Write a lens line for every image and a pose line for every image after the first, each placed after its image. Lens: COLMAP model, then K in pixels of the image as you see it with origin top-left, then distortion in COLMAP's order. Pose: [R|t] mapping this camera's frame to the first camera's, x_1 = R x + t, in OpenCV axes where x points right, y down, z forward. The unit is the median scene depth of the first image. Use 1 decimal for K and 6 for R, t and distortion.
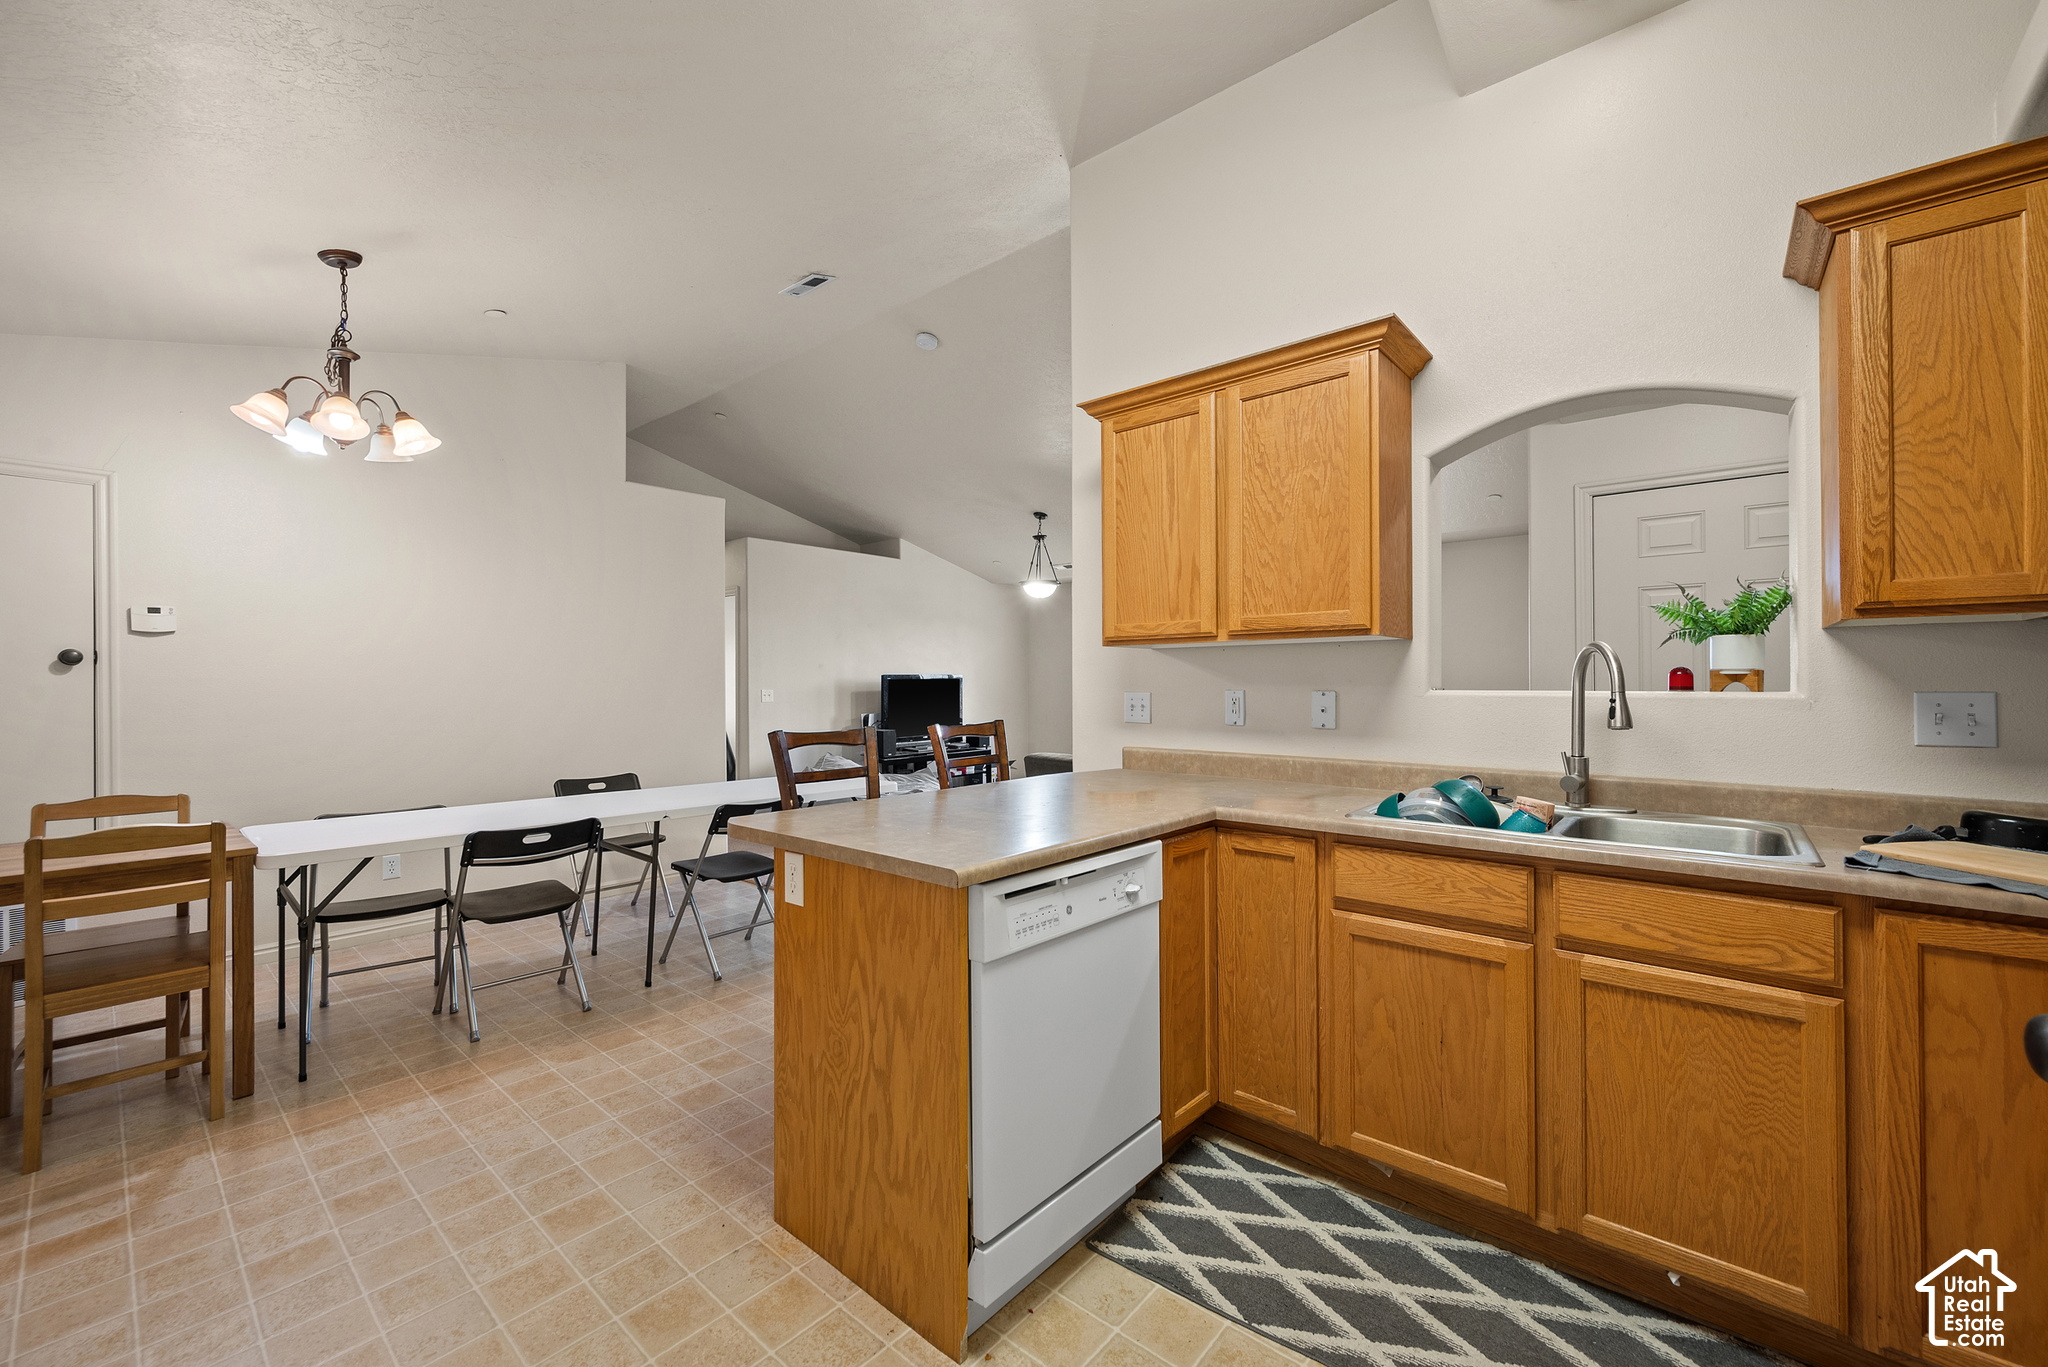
lens RADIAL K [[812.3, 0, 1024.5], [0, 812.3, 680.5], [0, 0, 1]] dist [0.000408, 0.000469]
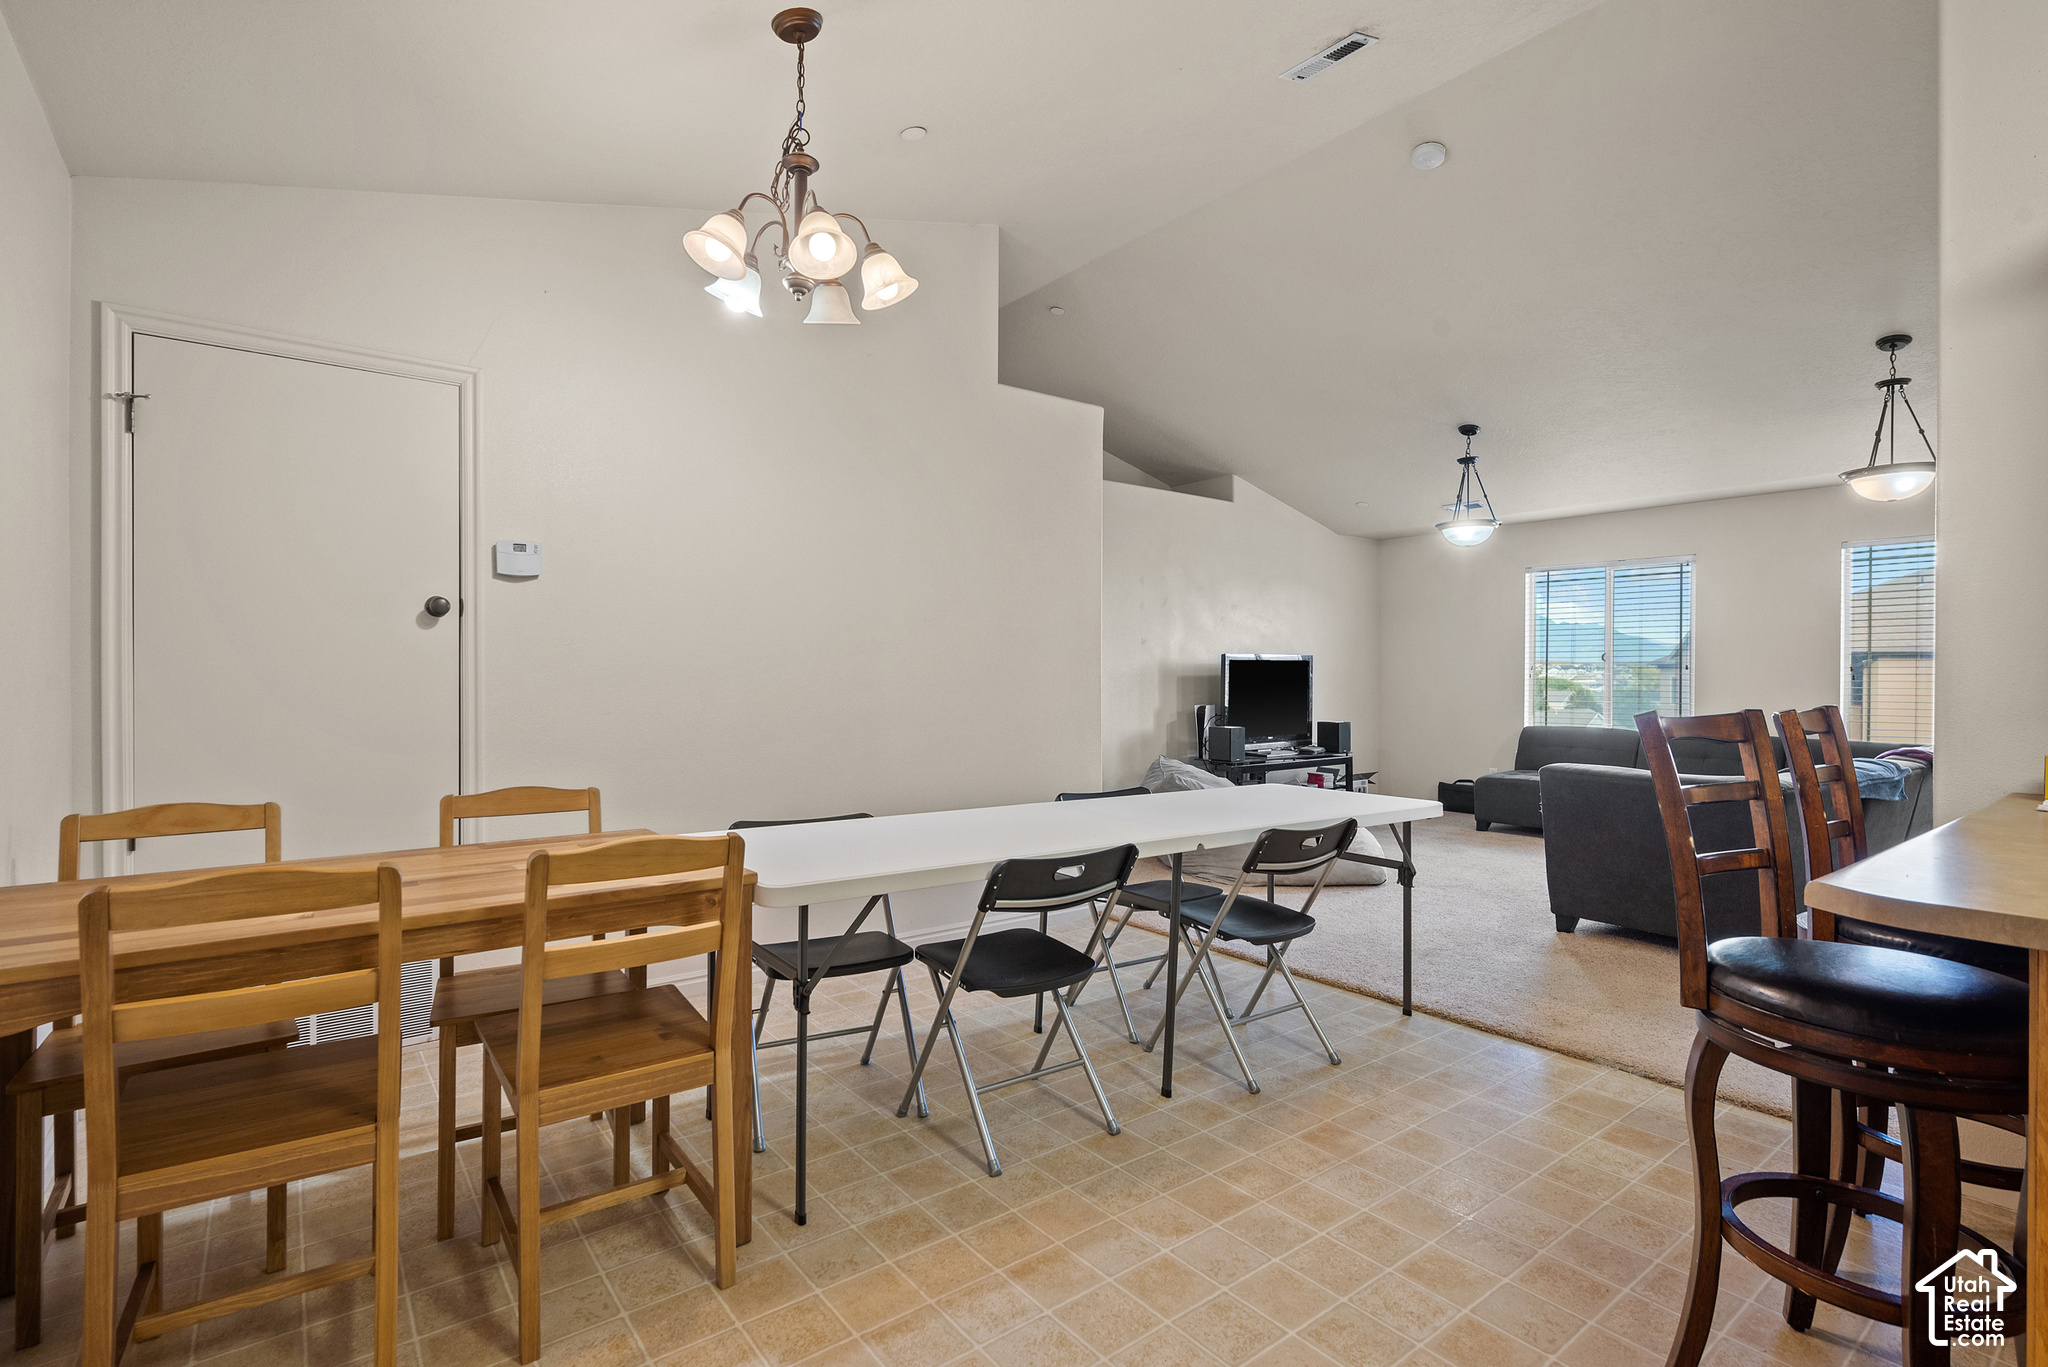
lens RADIAL K [[962.6, 0, 1014.8], [0, 962.6, 680.6], [0, 0, 1]] dist [-0.003660, -0.000576]
pose [[0.979304, 0.010540, -0.202119, -0.705086], [-0.009090, 0.999926, 0.008102, 0.047706], [0.202190, -0.006097, 0.979327, 0.331485]]
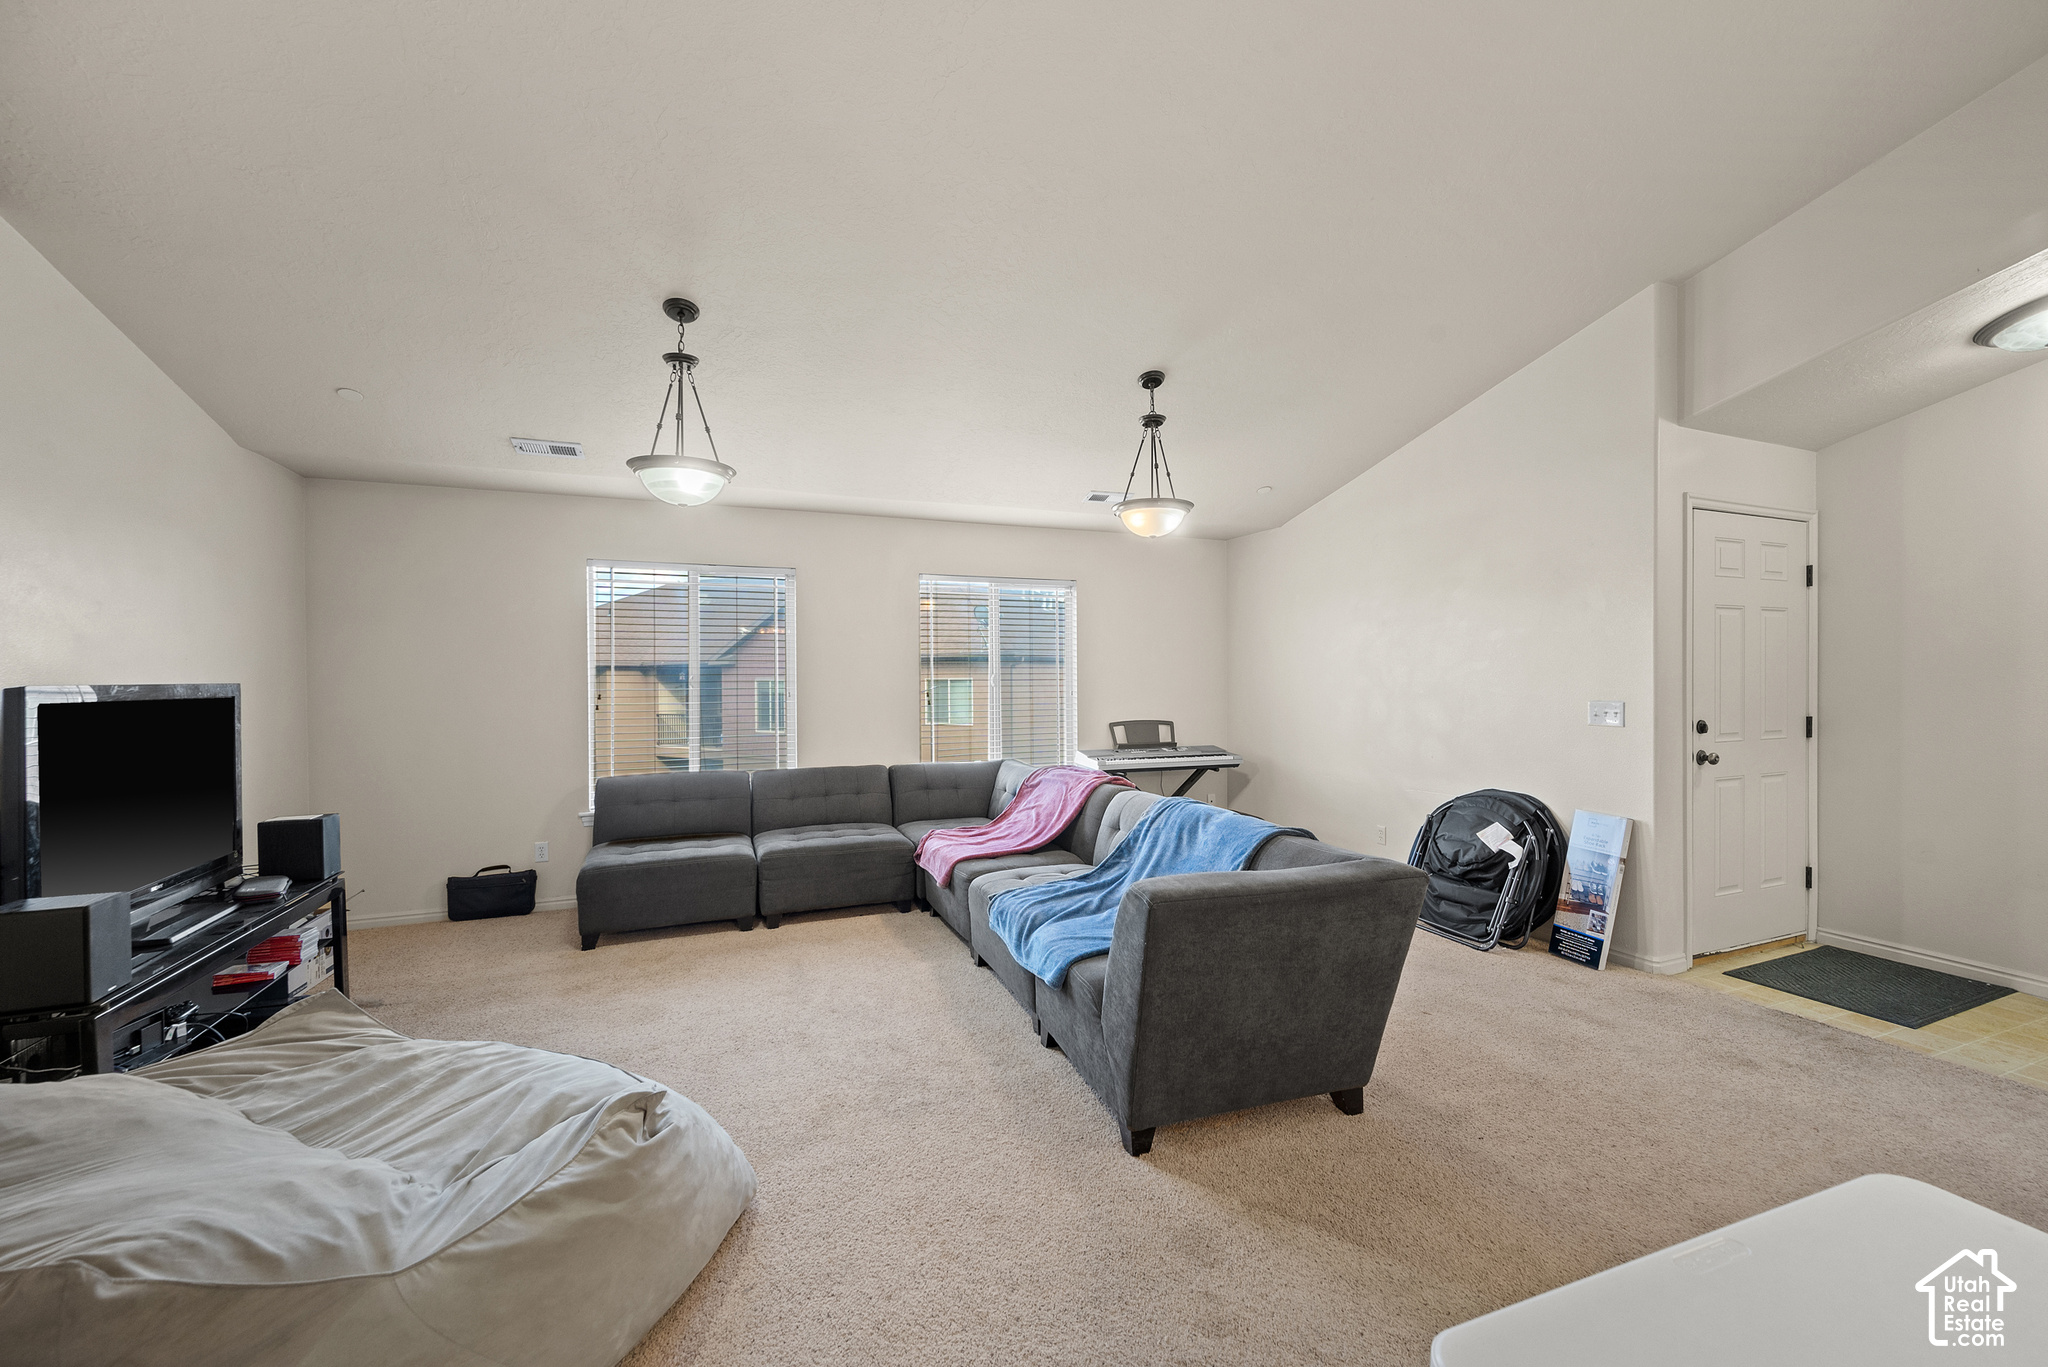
lens RADIAL K [[812.3, 0, 1025.4], [0, 812.3, 686.1], [0, 0, 1]] dist [0.000408, 0.000469]
pose [[0.469362, -0.005264, 0.882990, -0.966778], [0.001805, 0.999986, 0.005002, -0.030238], [-0.883004, -0.000754, 0.469365, 2.300387]]
